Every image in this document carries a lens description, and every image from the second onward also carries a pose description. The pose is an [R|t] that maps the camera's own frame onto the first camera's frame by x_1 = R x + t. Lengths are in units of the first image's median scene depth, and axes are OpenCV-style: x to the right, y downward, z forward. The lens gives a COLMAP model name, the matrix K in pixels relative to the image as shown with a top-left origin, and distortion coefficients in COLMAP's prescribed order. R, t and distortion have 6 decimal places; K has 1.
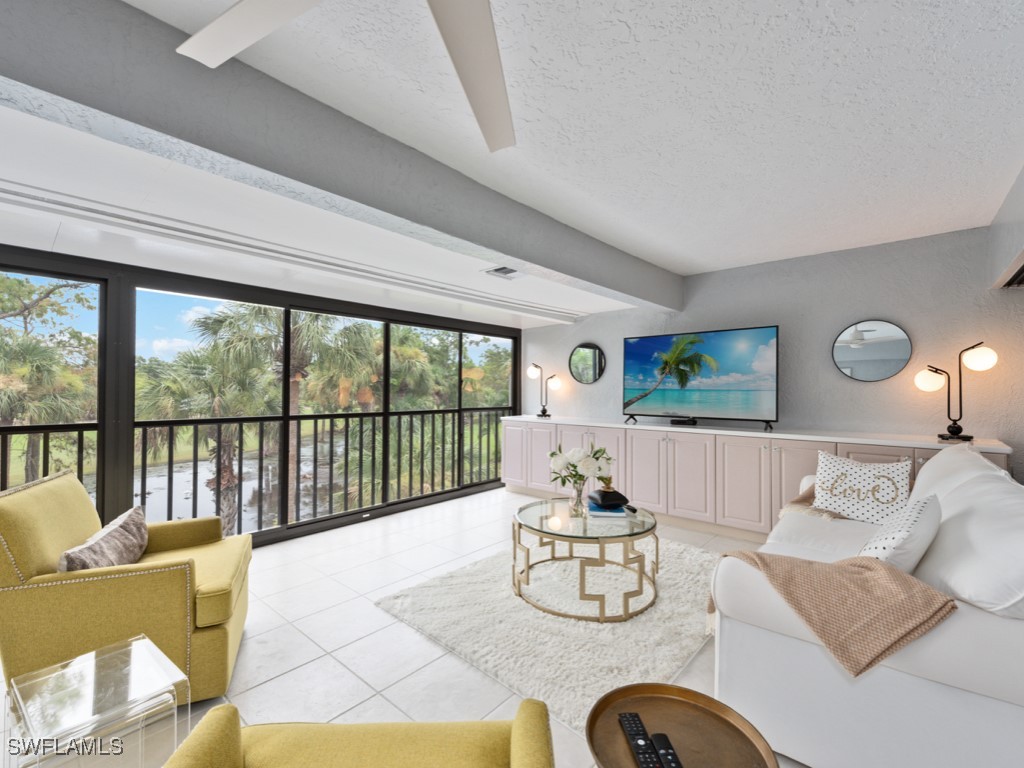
lens RADIAL K [[444.9, 0, 505.6], [0, 444.9, 390.9], [0, 0, 1]] dist [0.004940, 0.000180]
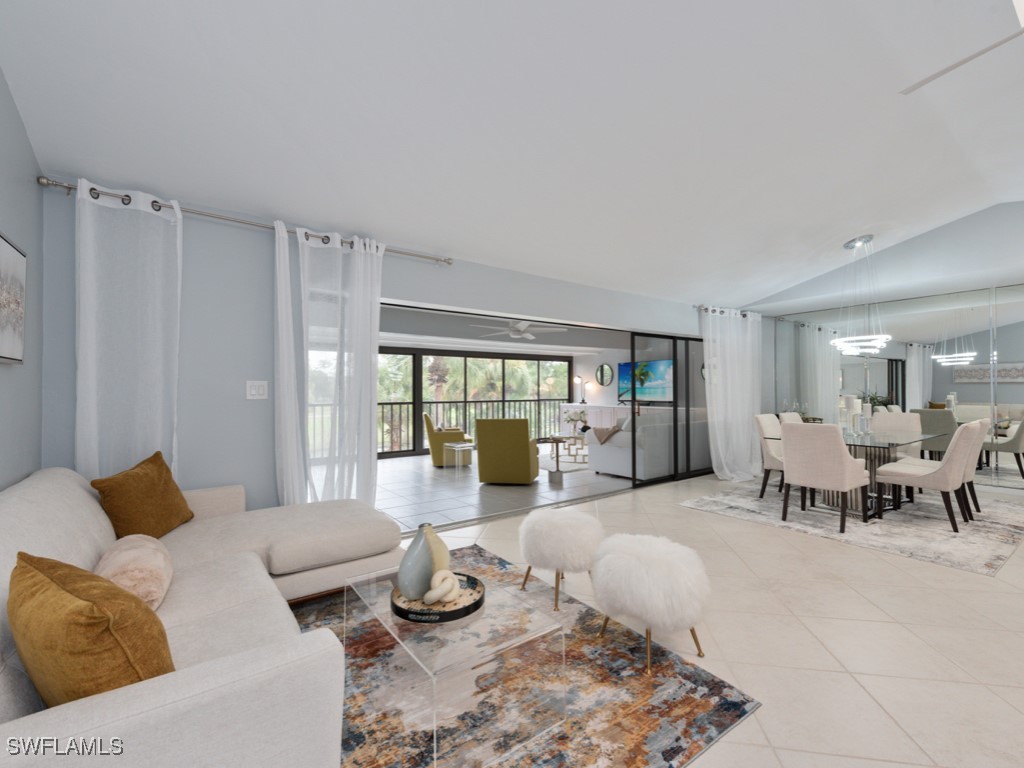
lens RADIAL K [[444.9, 0, 505.6], [0, 444.9, 390.9], [0, 0, 1]] dist [0.004940, 0.000180]
pose [[0.973728, -0.012348, -0.227377, 0.196349], [0.012255, 0.999923, -0.001821, 0.005114], [0.227382, -0.001014, 0.973805, -0.926189]]
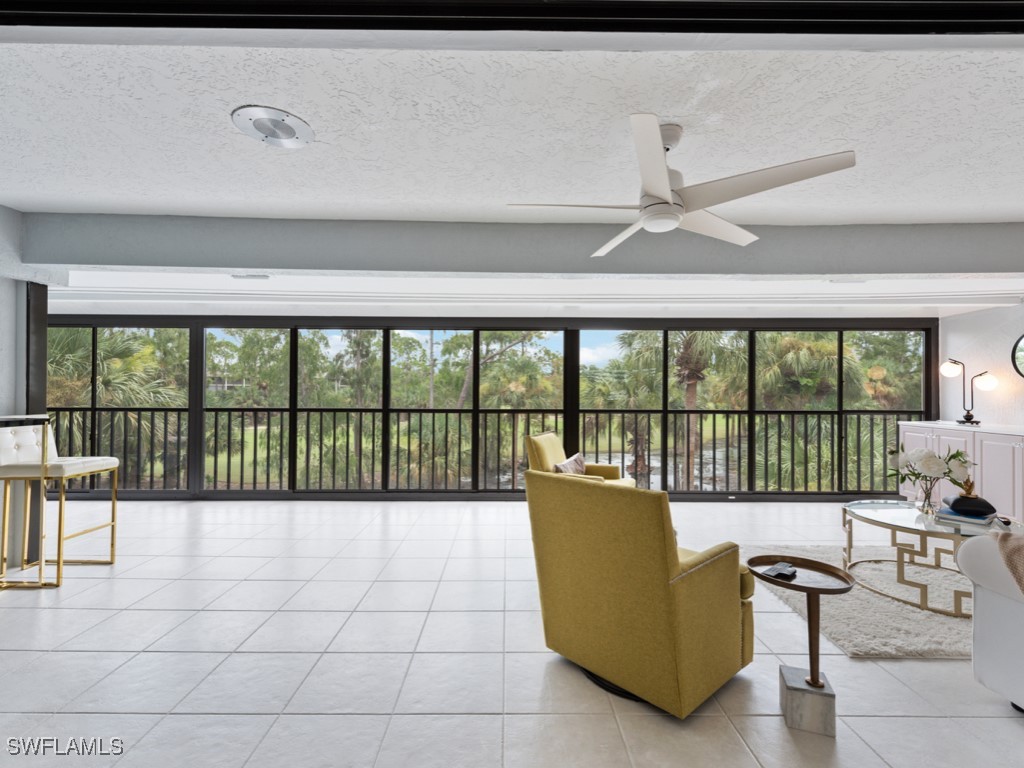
lens RADIAL K [[475.0, 0, 512.0], [0, 475.0, 384.0], [0, 0, 1]] dist [0.003524, -0.000076]
pose [[0.671031, -0.011865, -0.741334, 0.173773], [-0.002287, 0.999834, -0.018072, 0.003305], [0.741426, 0.013822, 0.670893, -0.208173]]
